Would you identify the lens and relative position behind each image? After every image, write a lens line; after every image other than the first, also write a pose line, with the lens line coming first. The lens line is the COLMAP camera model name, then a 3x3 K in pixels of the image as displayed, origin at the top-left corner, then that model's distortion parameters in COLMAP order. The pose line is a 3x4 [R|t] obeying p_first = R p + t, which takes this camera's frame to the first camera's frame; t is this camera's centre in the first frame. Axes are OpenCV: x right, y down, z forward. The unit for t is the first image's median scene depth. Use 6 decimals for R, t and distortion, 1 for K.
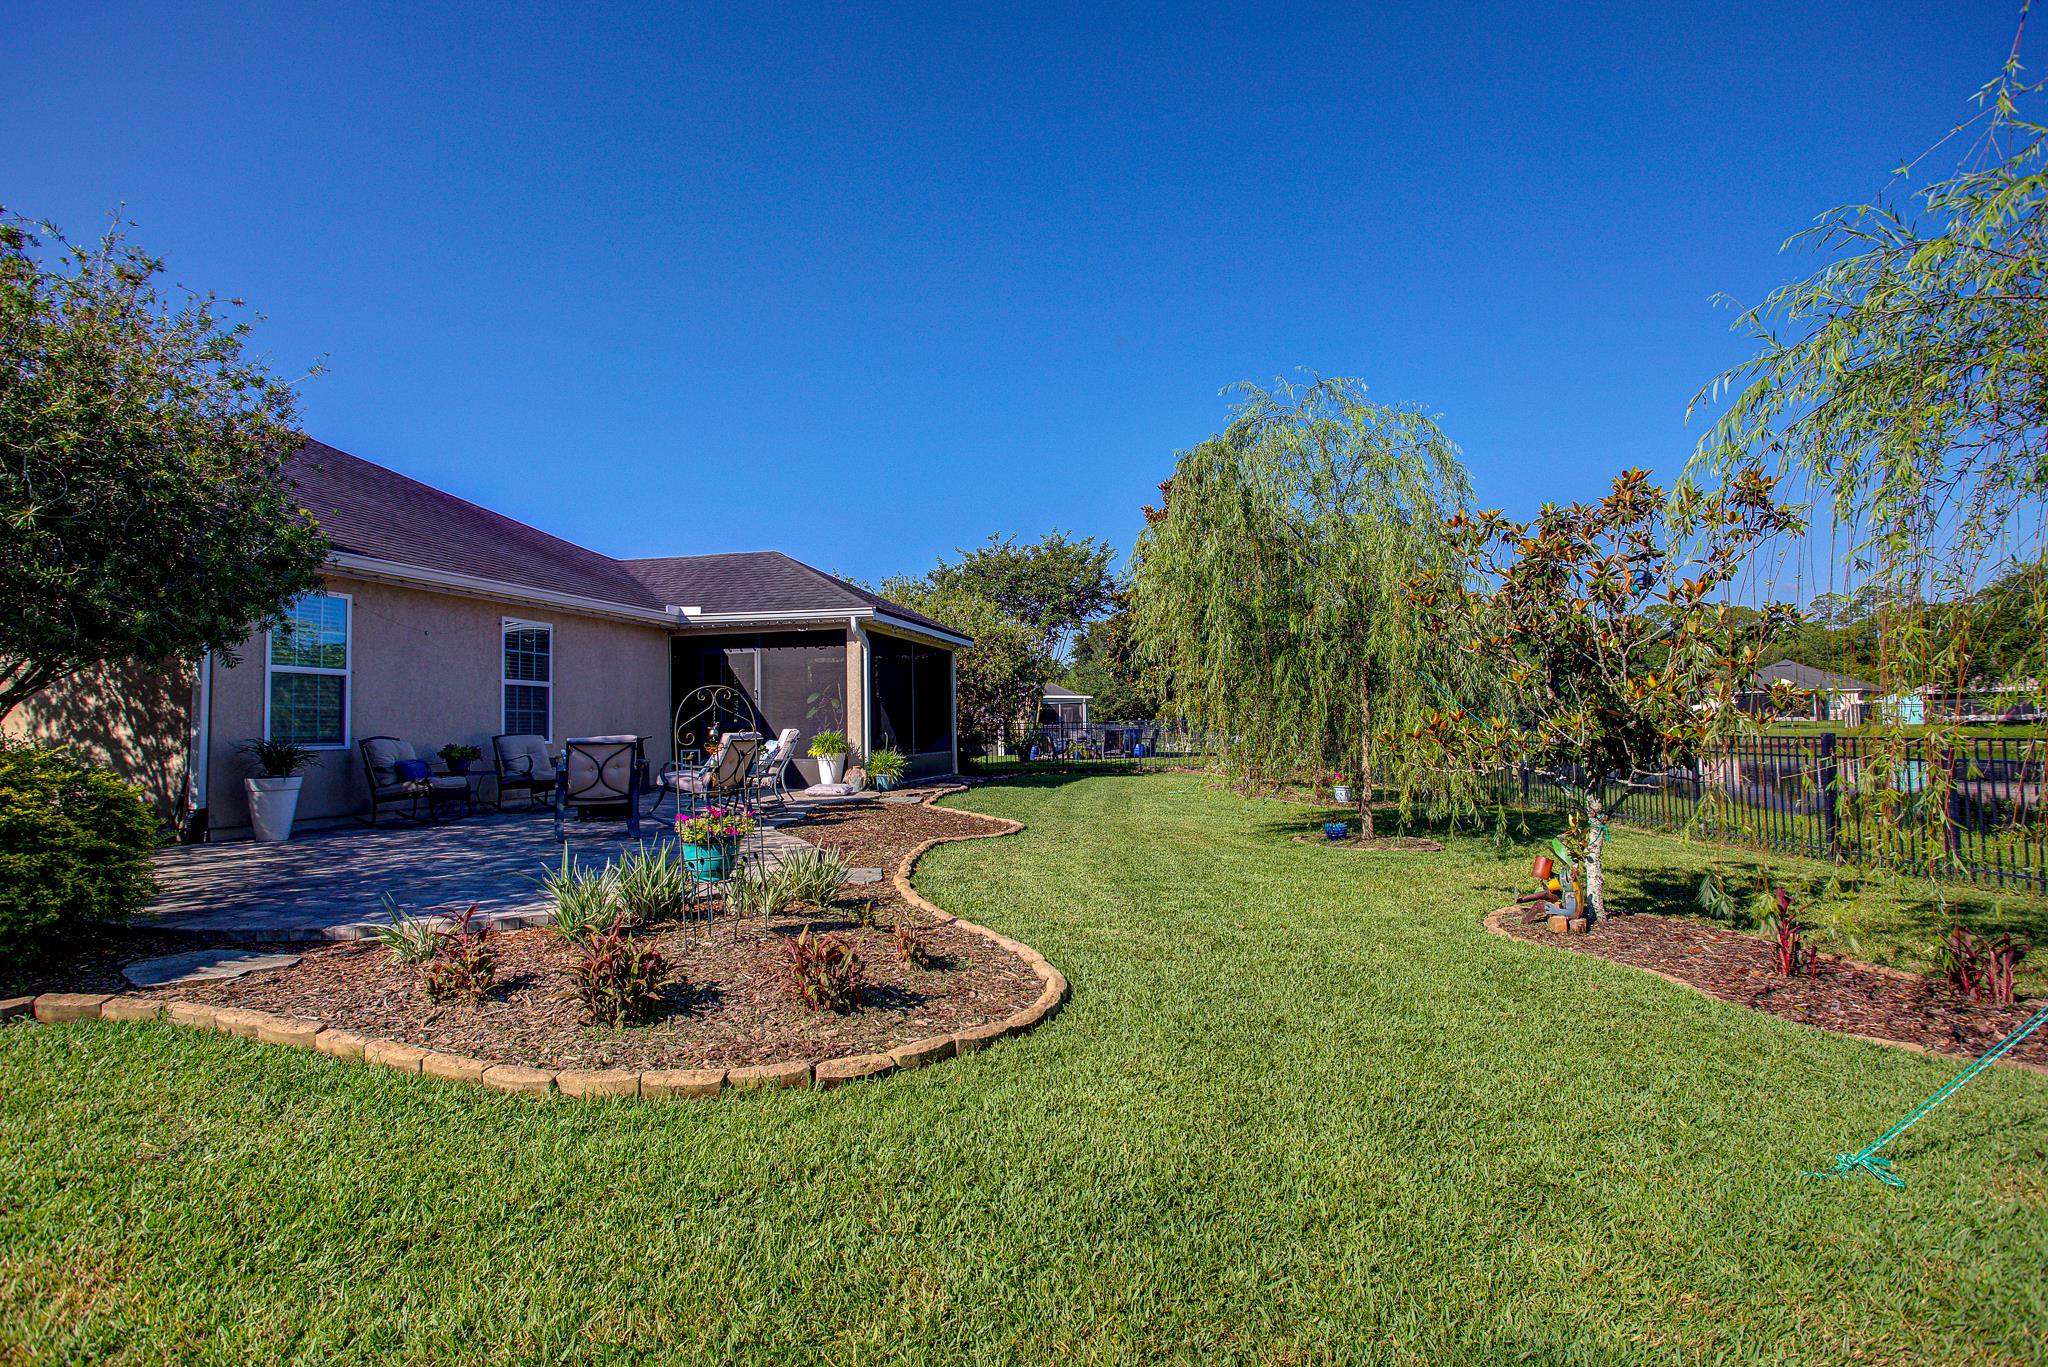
lens RADIAL K [[1040.3, 0, 1016.1], [0, 1040.3, 676.2], [0, 0, 1]] dist [-0.017149, 0.003229]
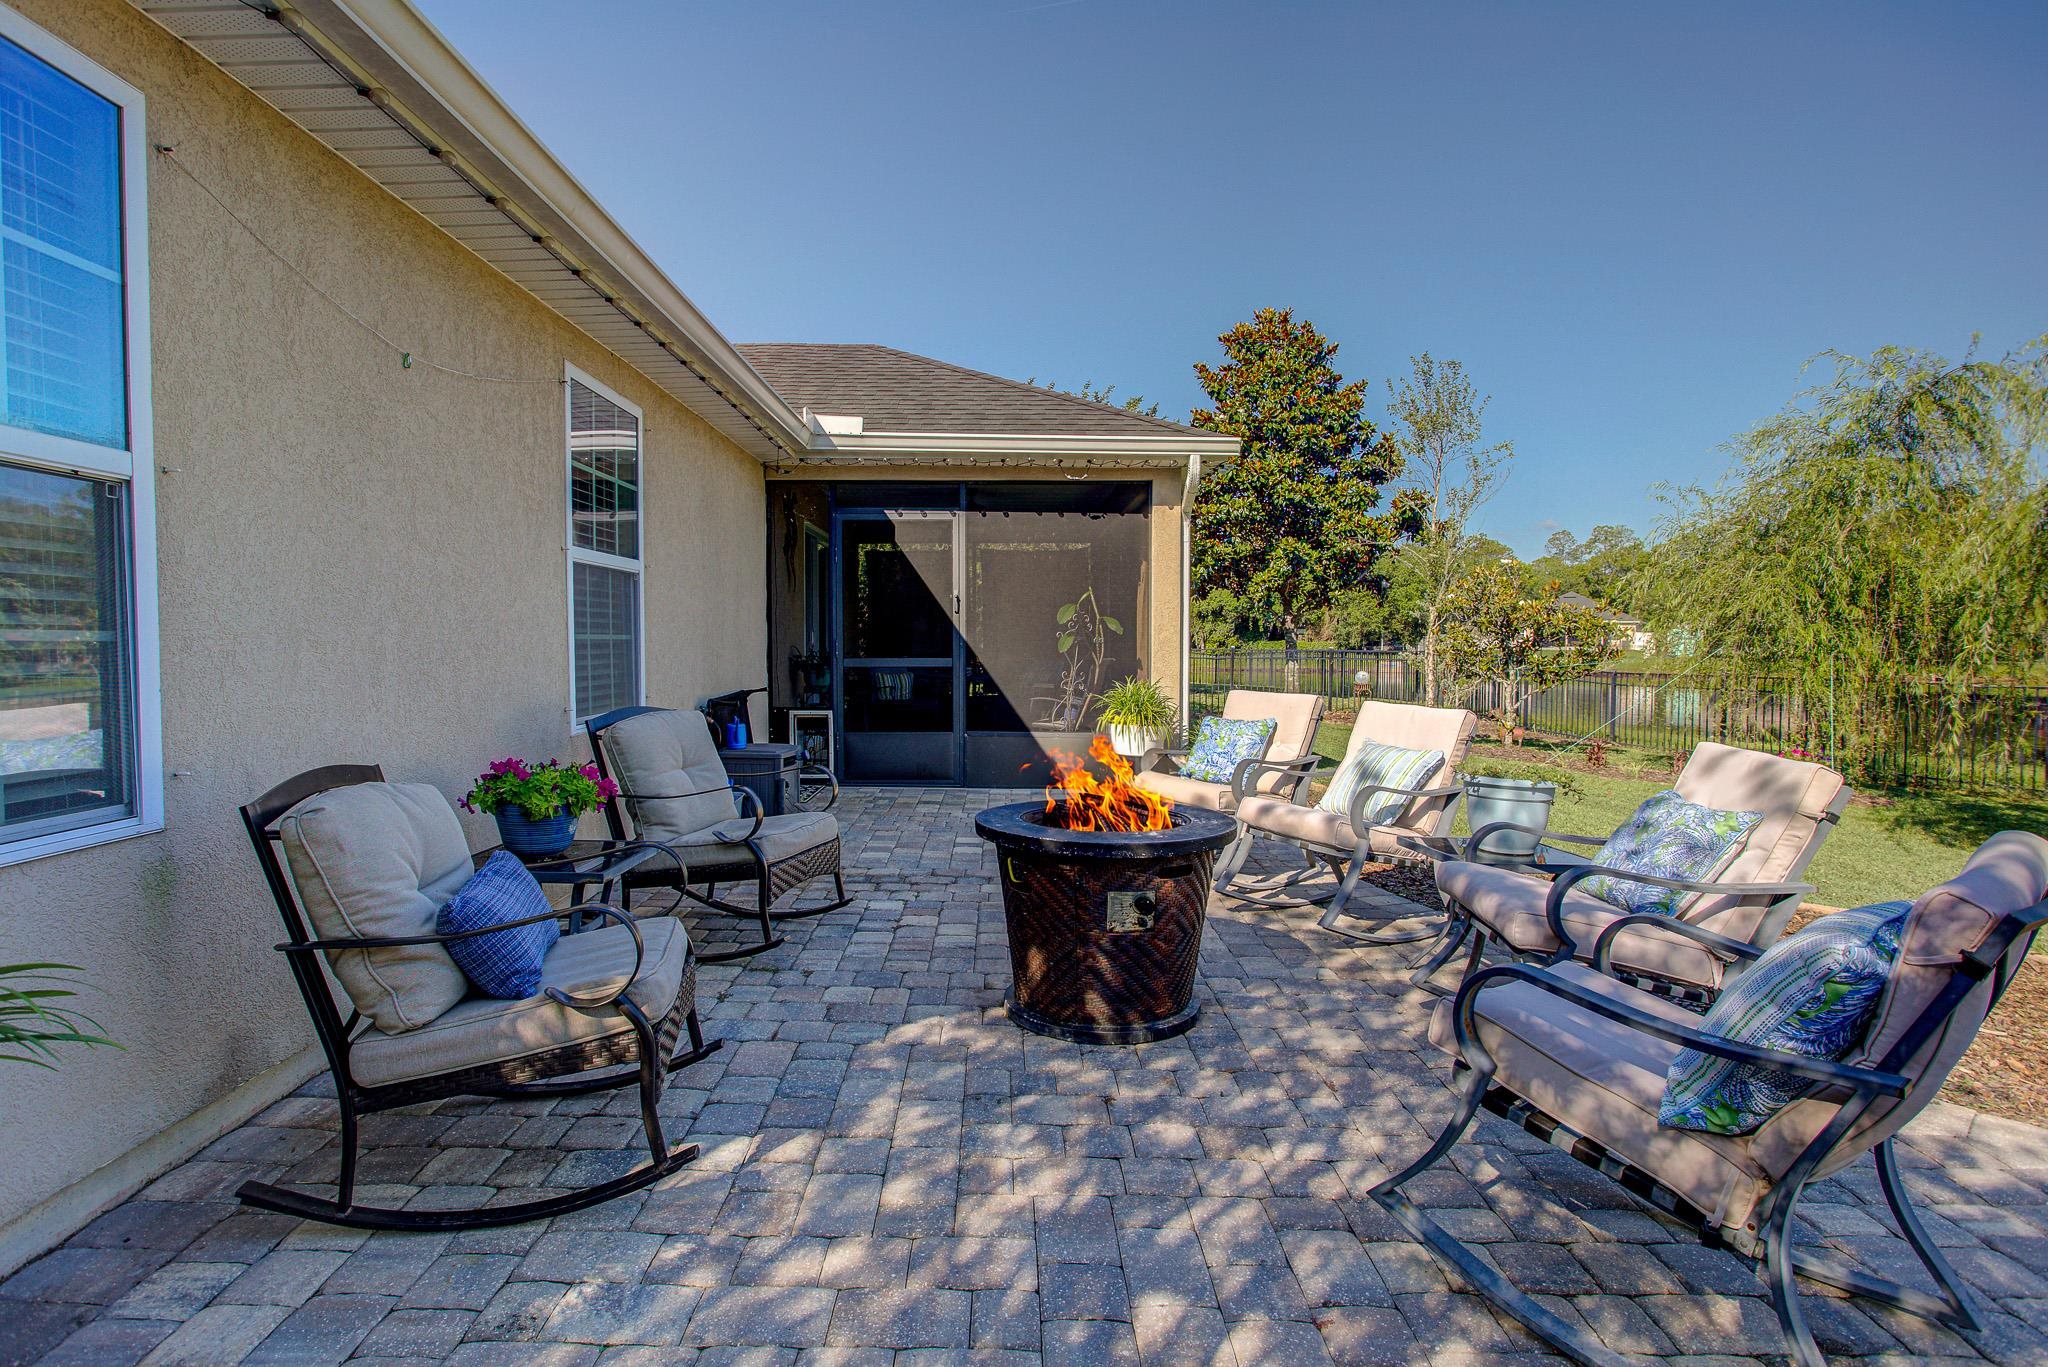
lens RADIAL K [[1040.3, 0, 993.8], [0, 1040.3, 672.4], [0, 0, 1]] dist [-0.017149, 0.003229]
pose [[0.971424, 0.012800, 0.237004, -0.352278], [-0.032273, 0.996394, 0.078465, 0.010710], [-0.235145, -0.083871, 0.968335, 0.503459]]
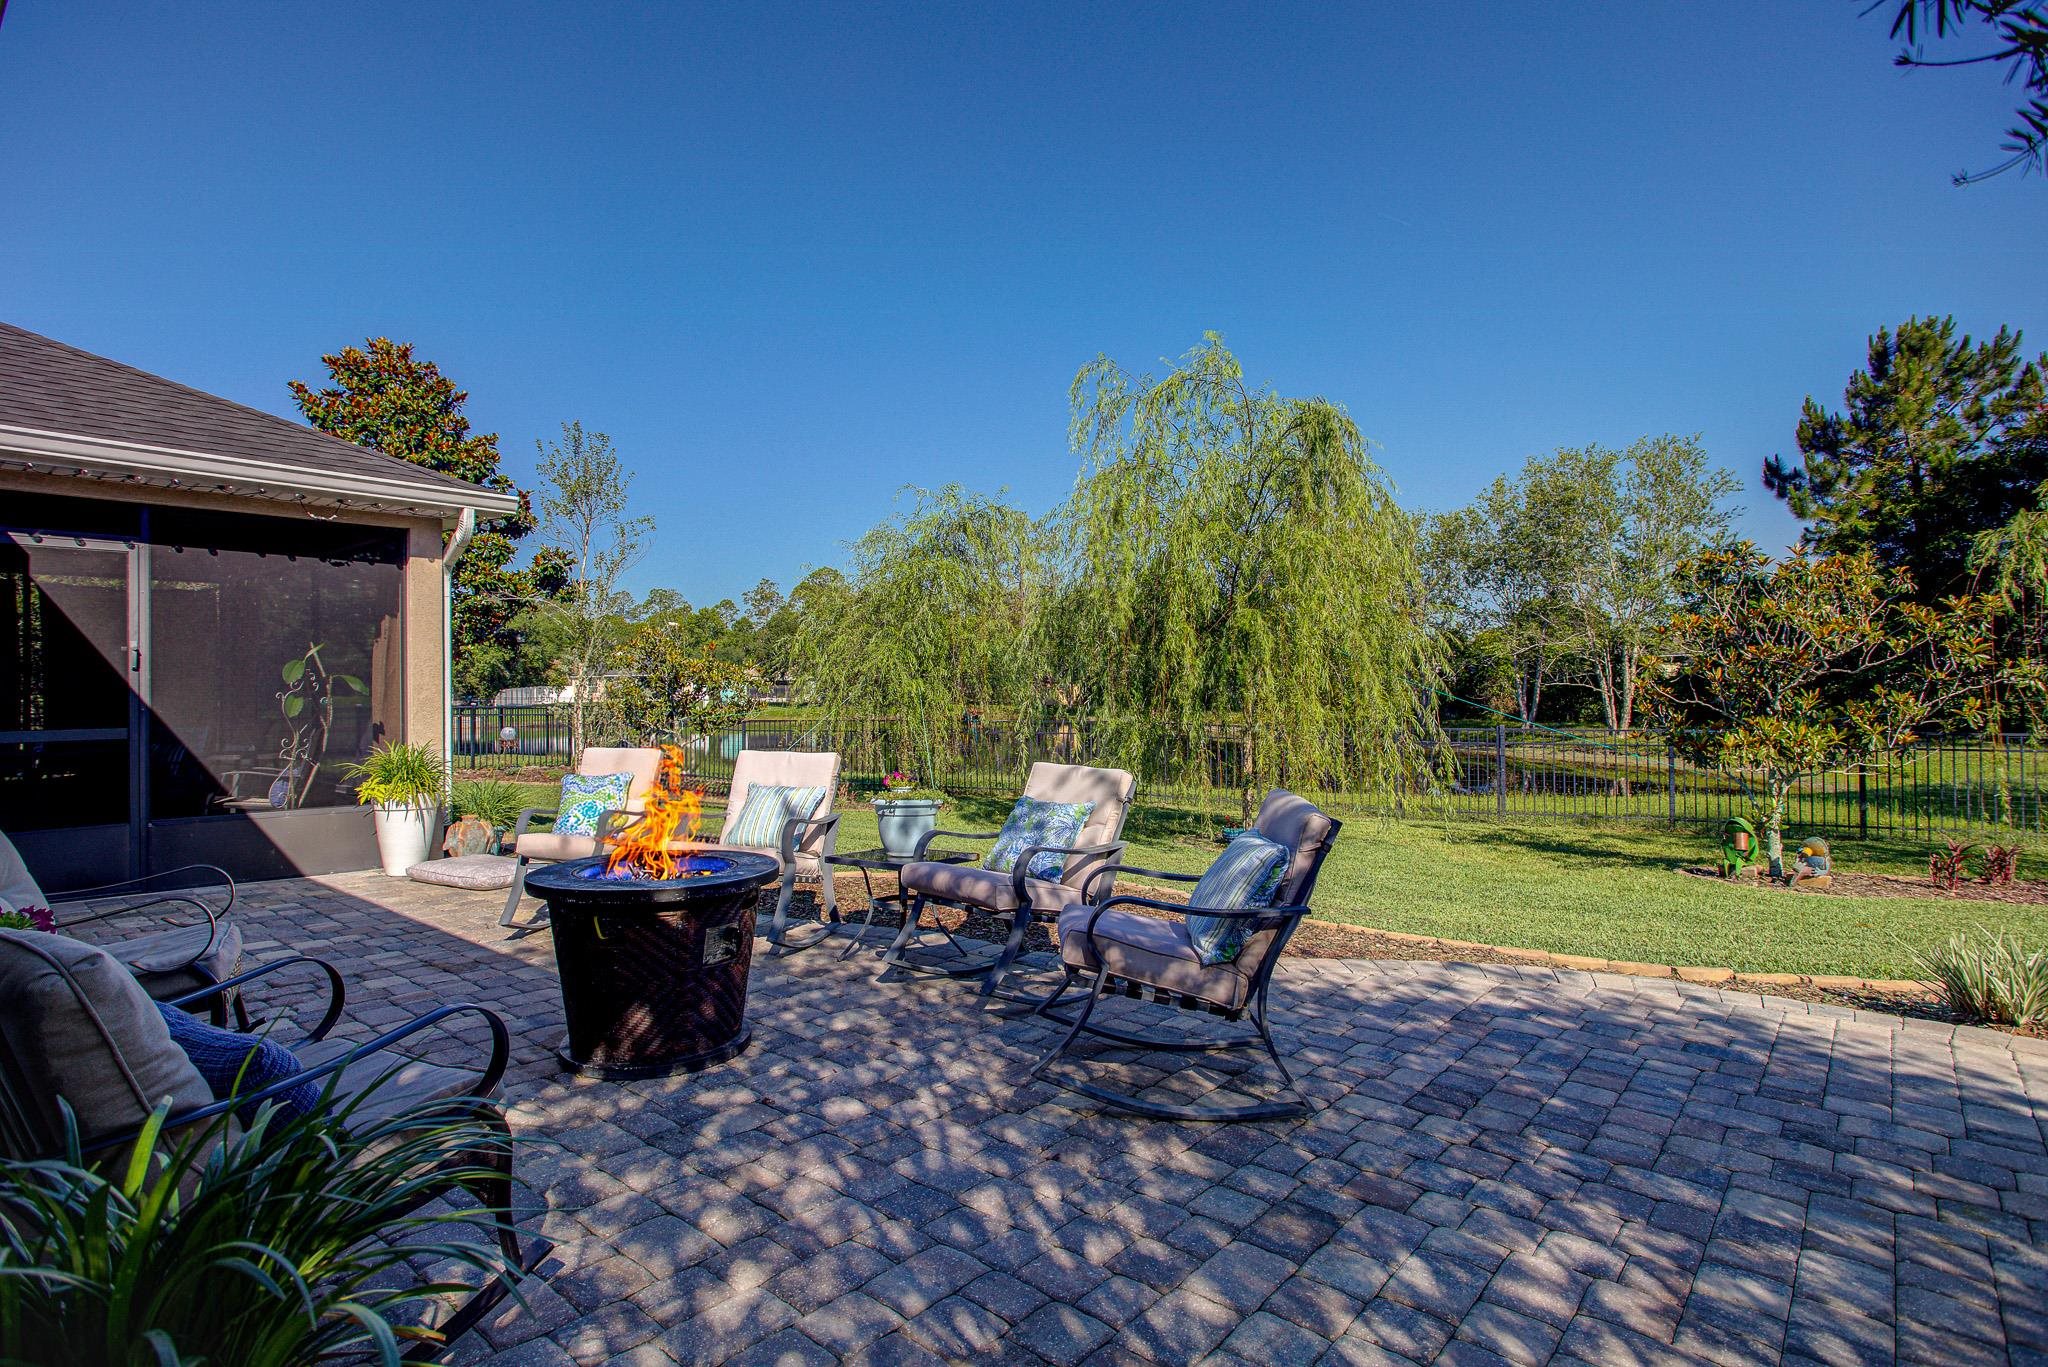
lens RADIAL K [[1040.3, 0, 974.8], [0, 1040.3, 675.9], [0, 0, 1]] dist [-0.017149, 0.003229]
pose [[0.475495, 0.021950, 0.879444, -0.442487], [-0.042249, 0.999105, -0.002093, 0.011357], [-0.878703, -0.036160, 0.475997, 0.533591]]
